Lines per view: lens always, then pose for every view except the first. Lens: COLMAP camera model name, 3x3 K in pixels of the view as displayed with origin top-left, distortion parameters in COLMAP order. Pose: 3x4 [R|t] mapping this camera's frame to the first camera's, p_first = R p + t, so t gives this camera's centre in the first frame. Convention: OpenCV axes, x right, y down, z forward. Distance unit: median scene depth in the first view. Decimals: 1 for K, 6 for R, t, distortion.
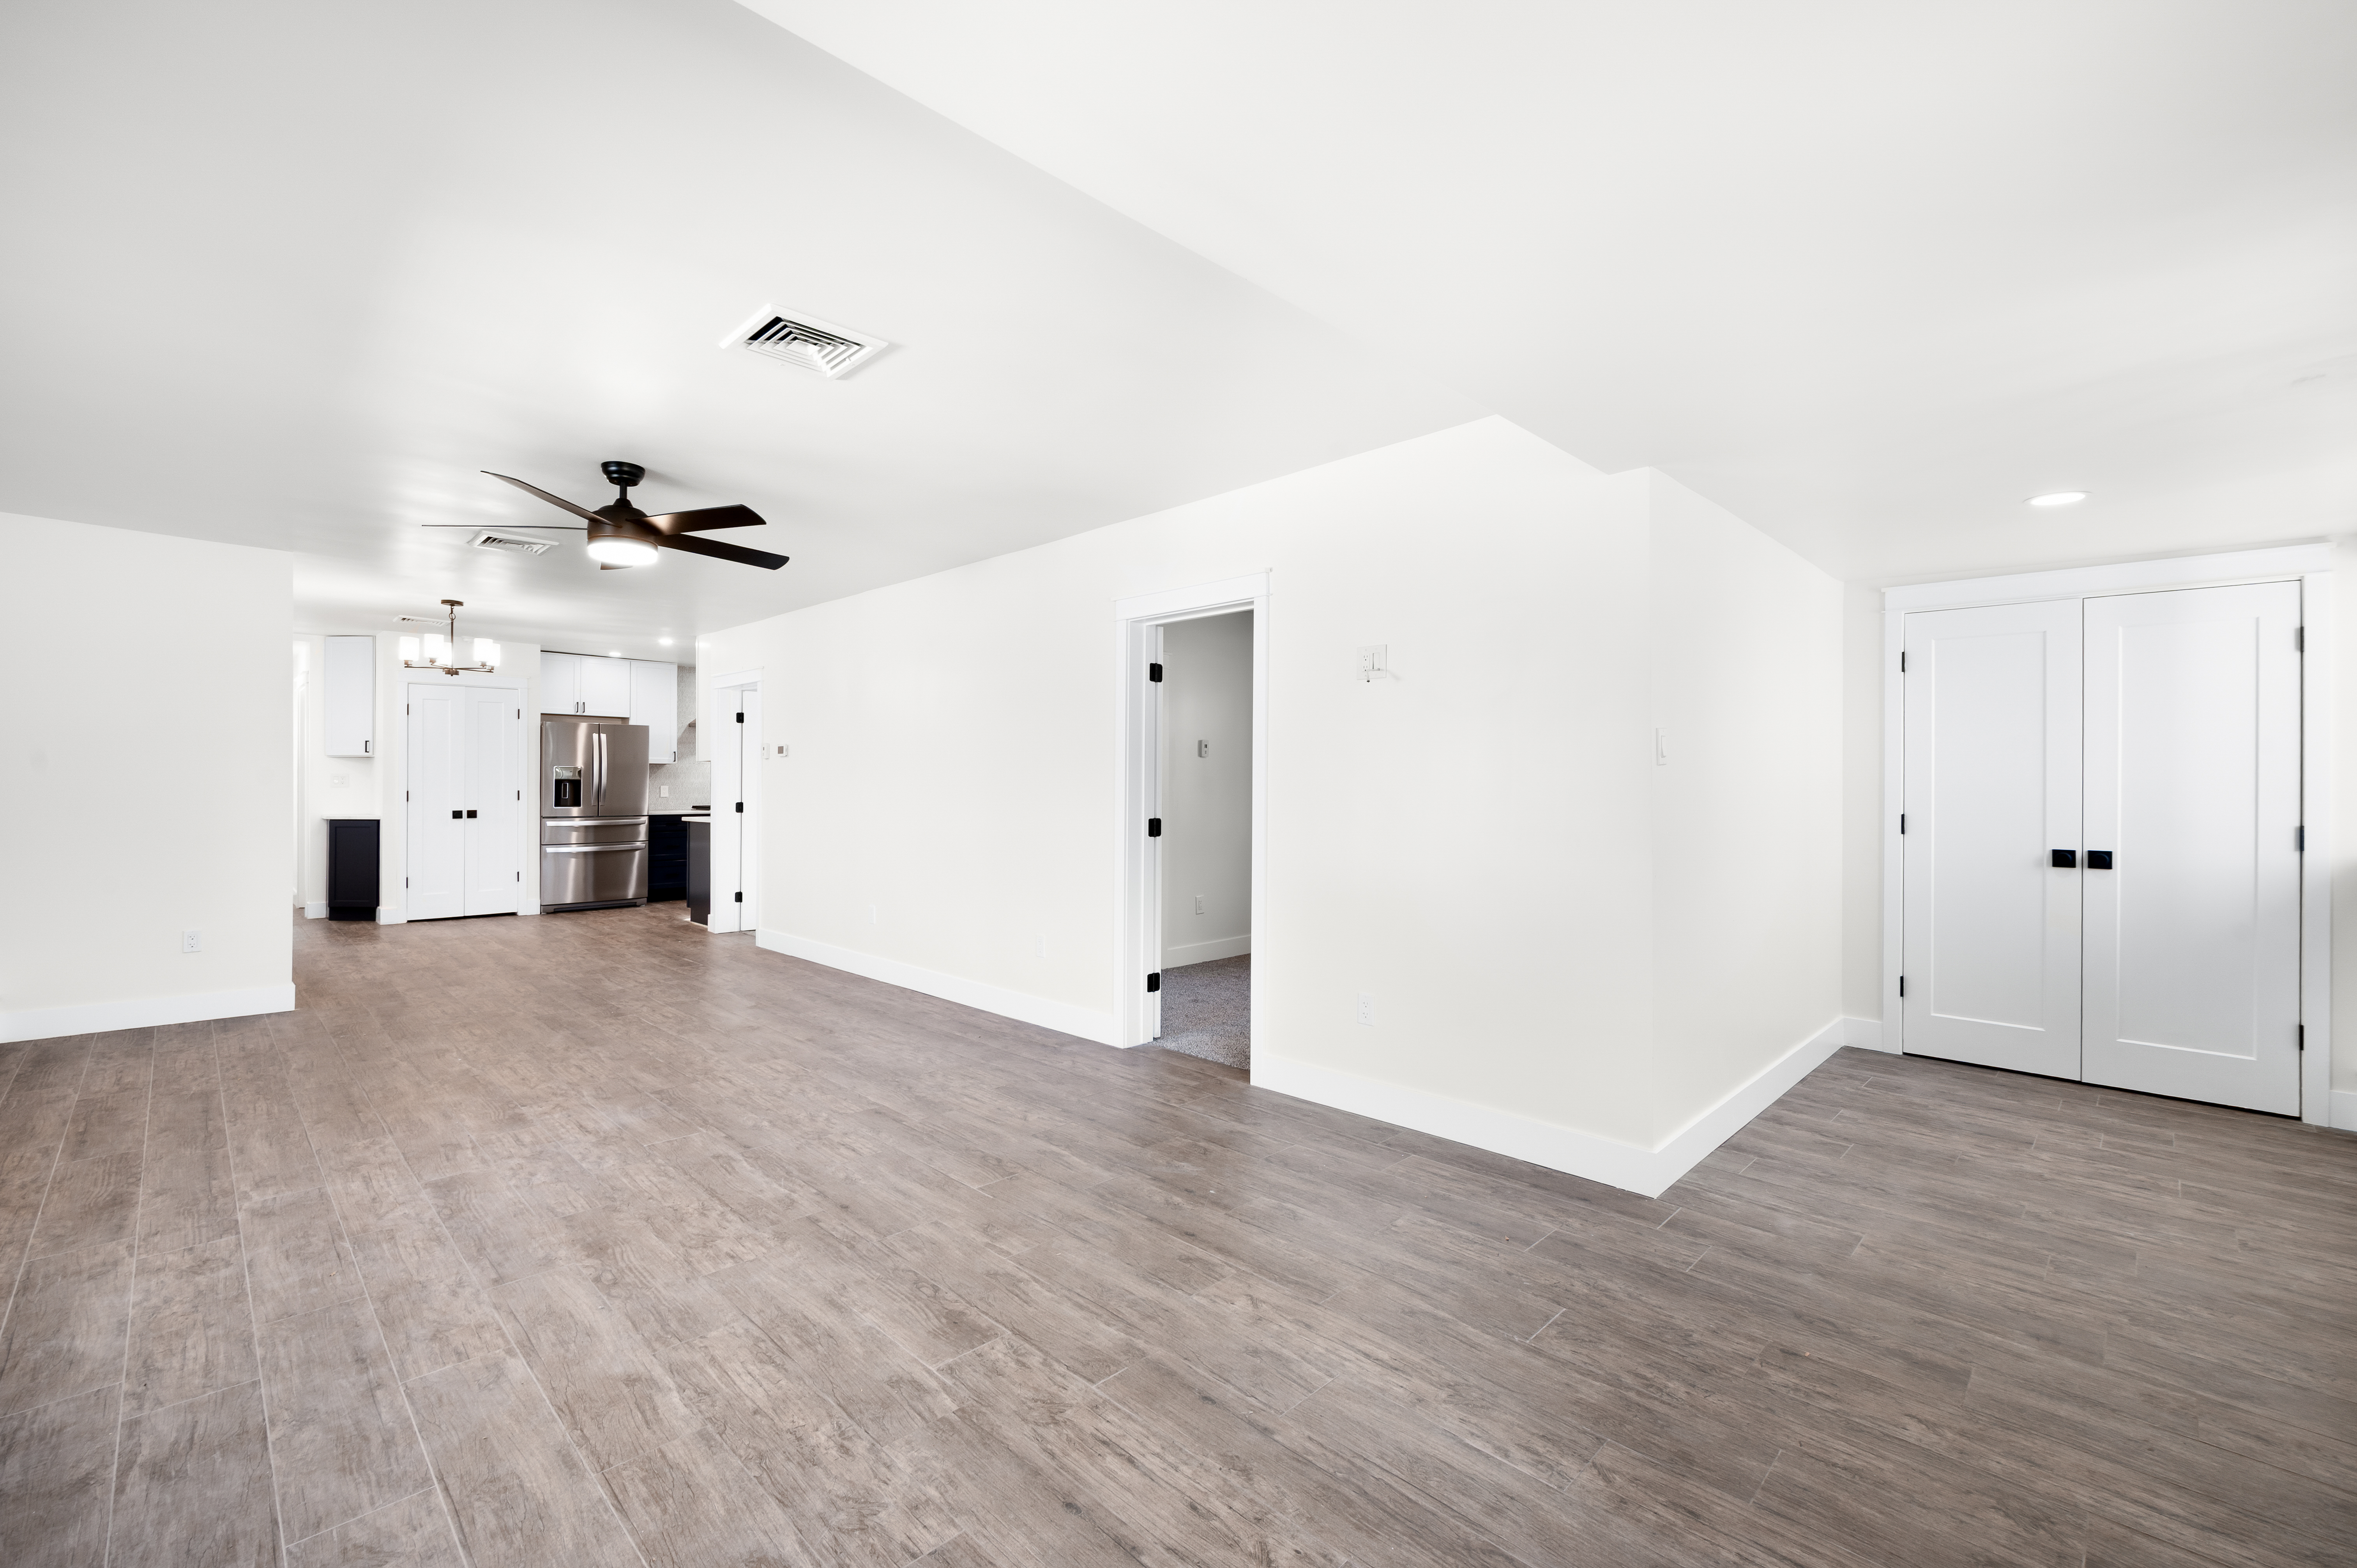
lens RADIAL K [[992.7, 0, 1180.0], [0, 992.7, 763.5], [0, 0, 1]] dist [0.000645, 0.000033]
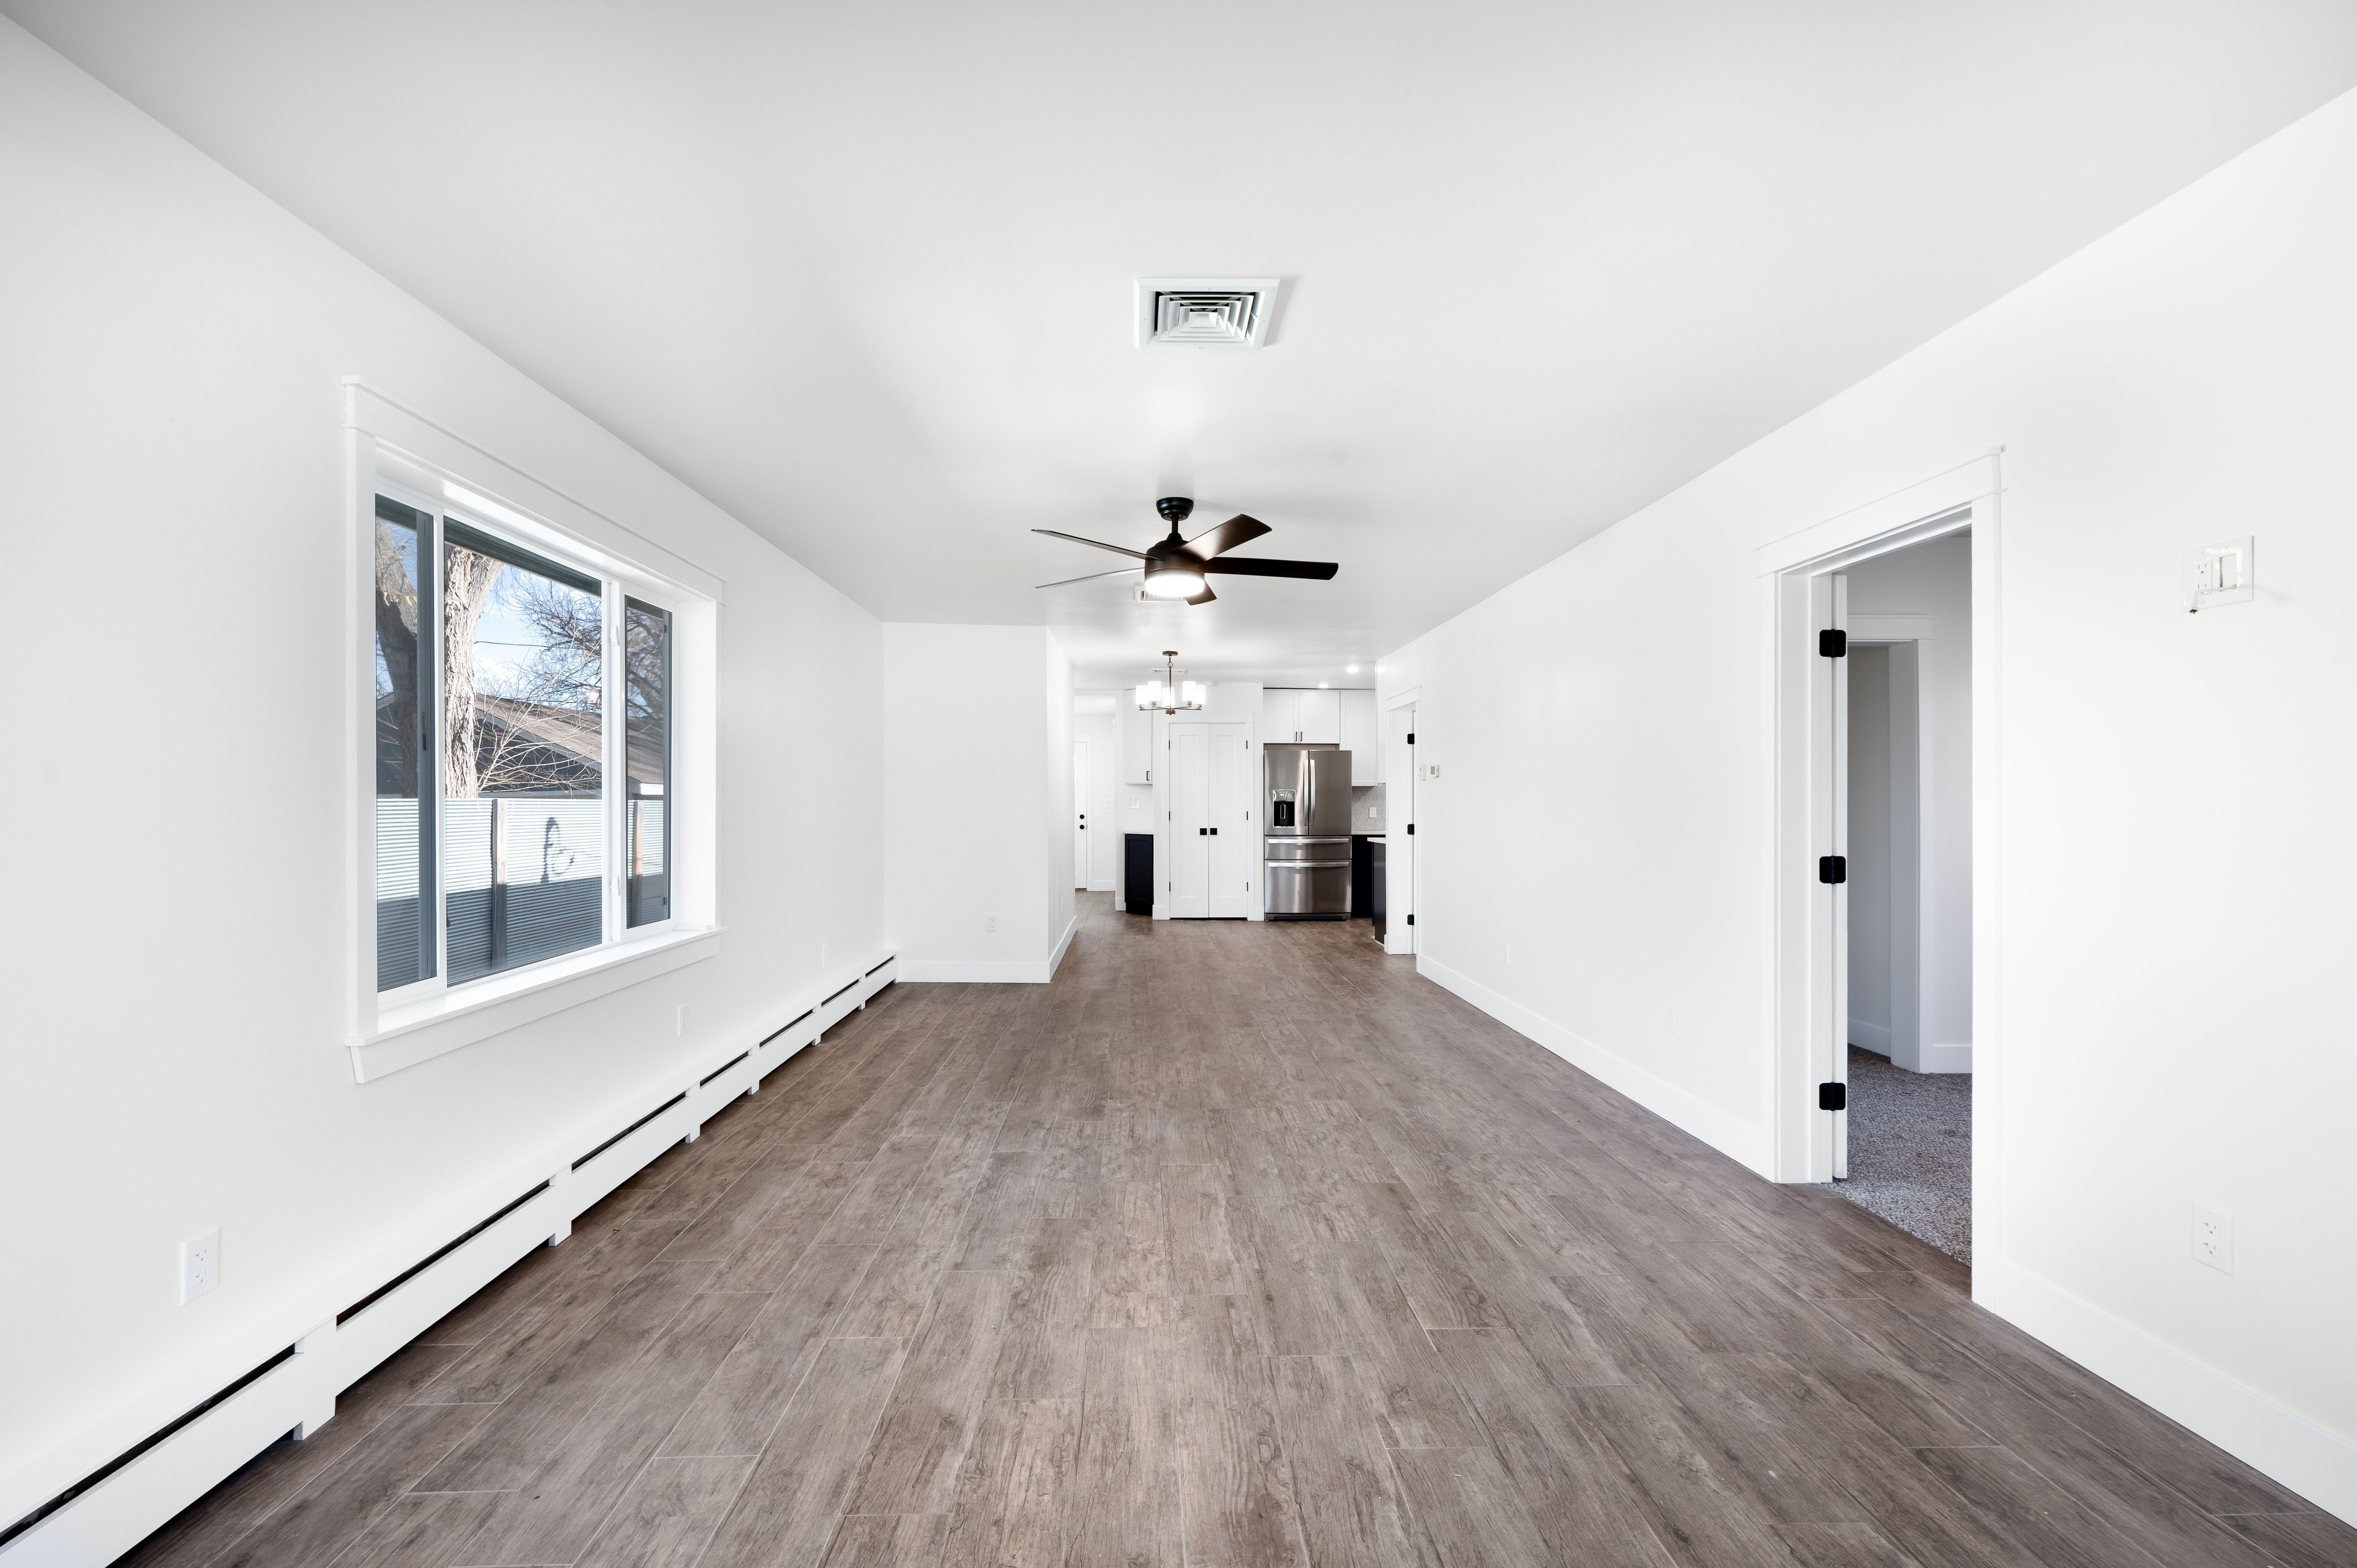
lens RADIAL K [[999.0, 0, 1178.5], [0, 999.0, 784.0], [0, 0, 1]] dist [0.000929, -0.000271]
pose [[0.723716, -0.015256, -0.689929, 0.176325], [0.015149, 0.999866, -0.006218, 0.003479], [0.689931, -0.005952, 0.723850, 0.268033]]
